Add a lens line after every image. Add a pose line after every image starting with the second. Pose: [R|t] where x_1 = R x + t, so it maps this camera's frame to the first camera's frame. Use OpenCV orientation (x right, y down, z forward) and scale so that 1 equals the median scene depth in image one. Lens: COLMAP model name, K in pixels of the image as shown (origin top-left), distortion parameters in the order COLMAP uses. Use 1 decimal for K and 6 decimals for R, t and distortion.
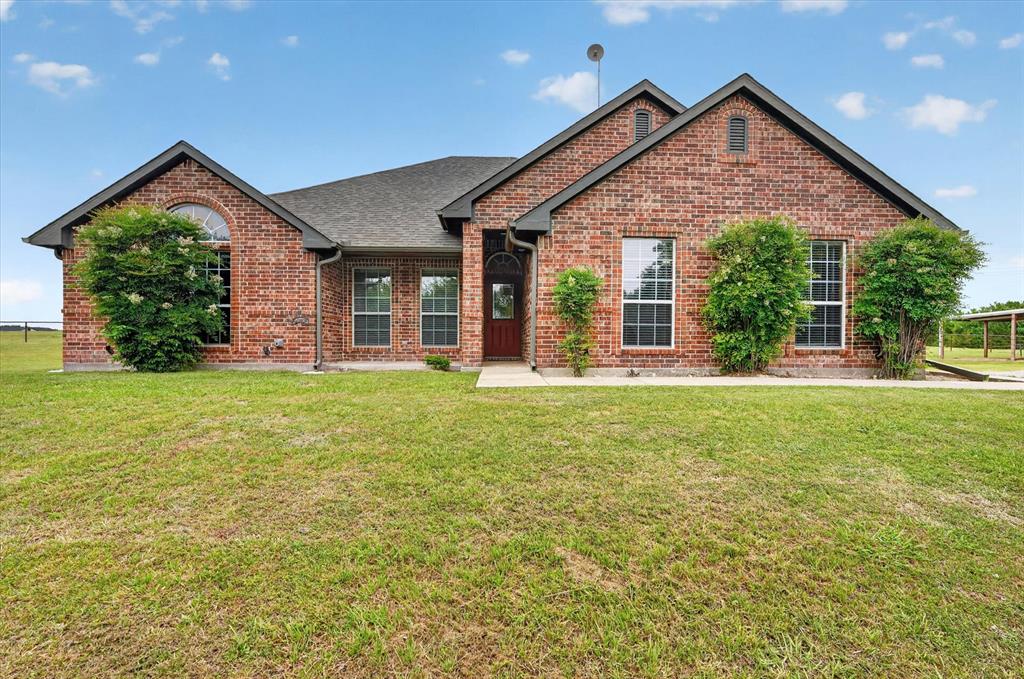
lens RADIAL K [[466.0, 0, 512.0], [0, 466.0, 339.5], [0, 0, 1]] dist [0.000159, 0.000129]
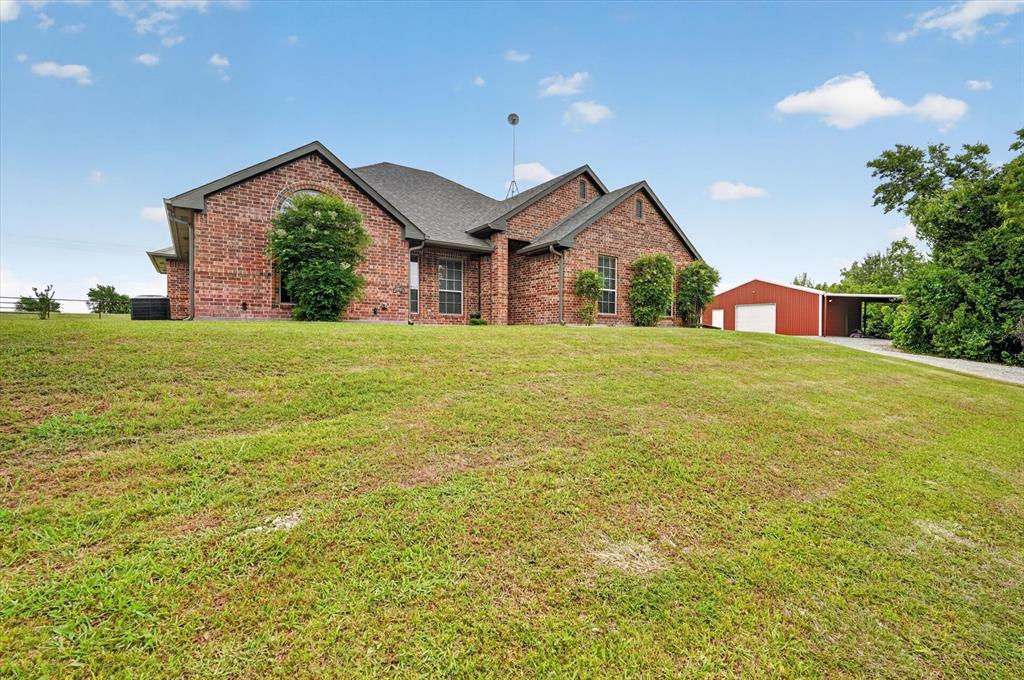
lens RADIAL K [[457.8, 0, 507.4], [0, 457.8, 336.0], [0, 0, 1]] dist [0.000140, 0.000226]
pose [[0.842375, 0.001693, 0.538889, -1.073448], [-0.007207, 0.999941, 0.008124, 0.096579], [-0.538843, -0.010728, 0.842338, -0.365712]]
